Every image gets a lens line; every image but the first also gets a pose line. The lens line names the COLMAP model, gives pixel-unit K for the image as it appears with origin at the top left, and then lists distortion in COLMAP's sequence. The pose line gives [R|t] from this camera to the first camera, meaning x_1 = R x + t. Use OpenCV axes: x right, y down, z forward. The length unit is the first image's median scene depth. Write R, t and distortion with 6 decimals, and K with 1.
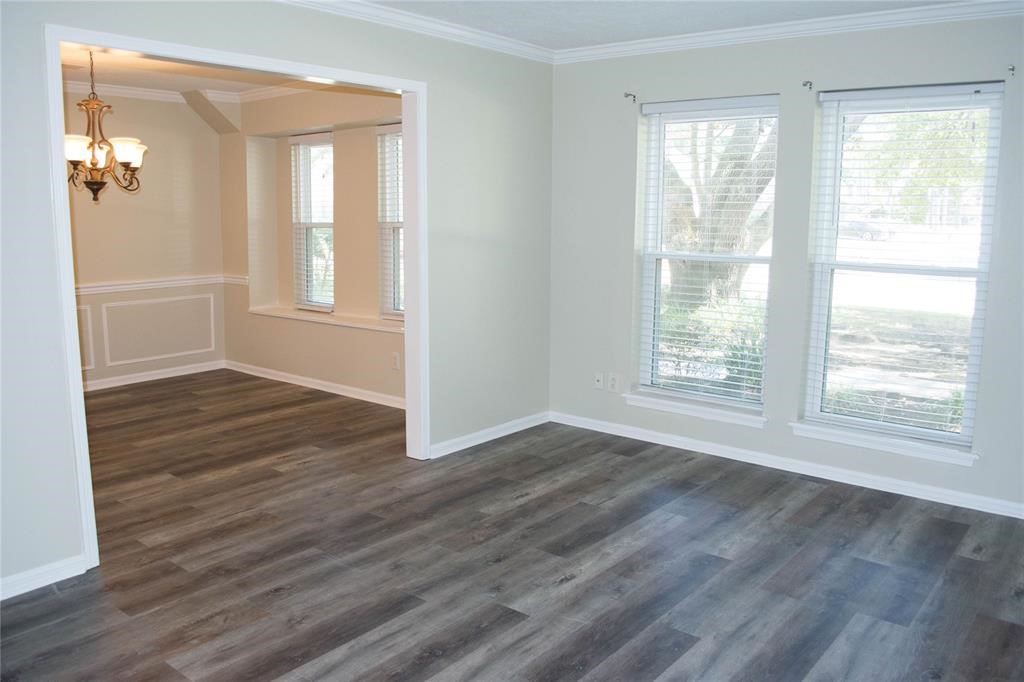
lens RADIAL K [[810.5, 0, 527.1], [0, 810.5, 335.7], [0, 0, 1]] dist [-0.087968, 0.018943]
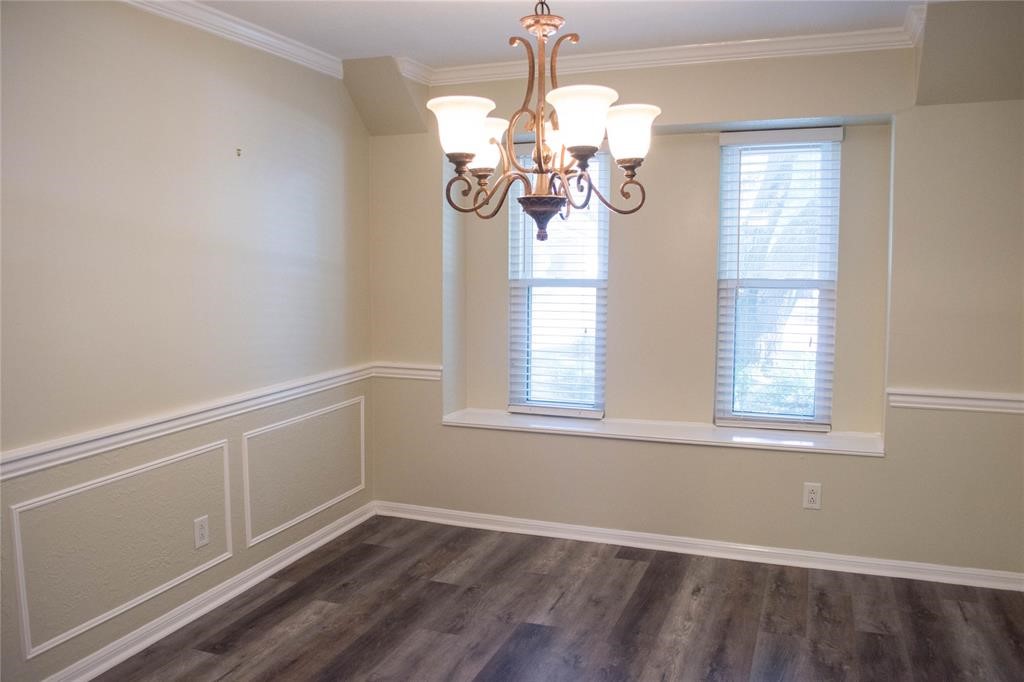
lens RADIAL K [[810.5, 0, 510.4], [0, 810.5, 342.3], [0, 0, 1]] dist [-0.087968, 0.018943]
pose [[0.956240, -0.041582, 0.289613, -0.834623], [0.054578, 0.997826, -0.036941, -0.116359], [-0.287447, 0.051131, 0.956431, 0.681448]]
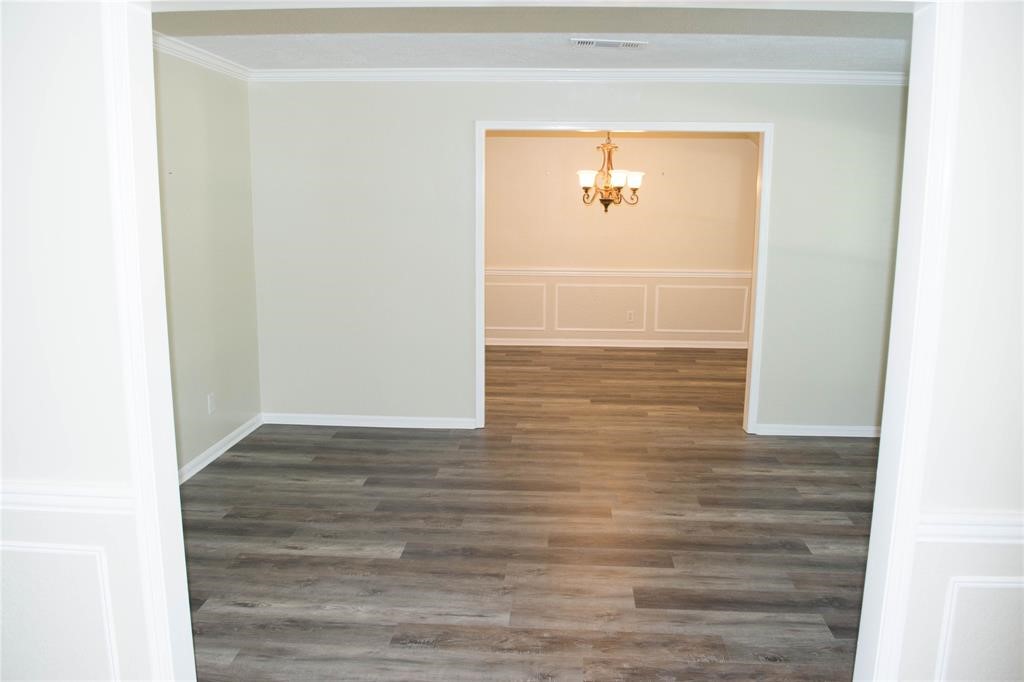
lens RADIAL K [[810.5, 0, 509.0], [0, 810.5, 338.8], [0, 0, 1]] dist [-0.087968, 0.018943]
pose [[0.570800, 0.138924, -0.809251, 0.709544], [-0.131477, 0.988330, 0.076930, -0.036373], [0.810495, 0.062486, 0.582404, -0.003181]]
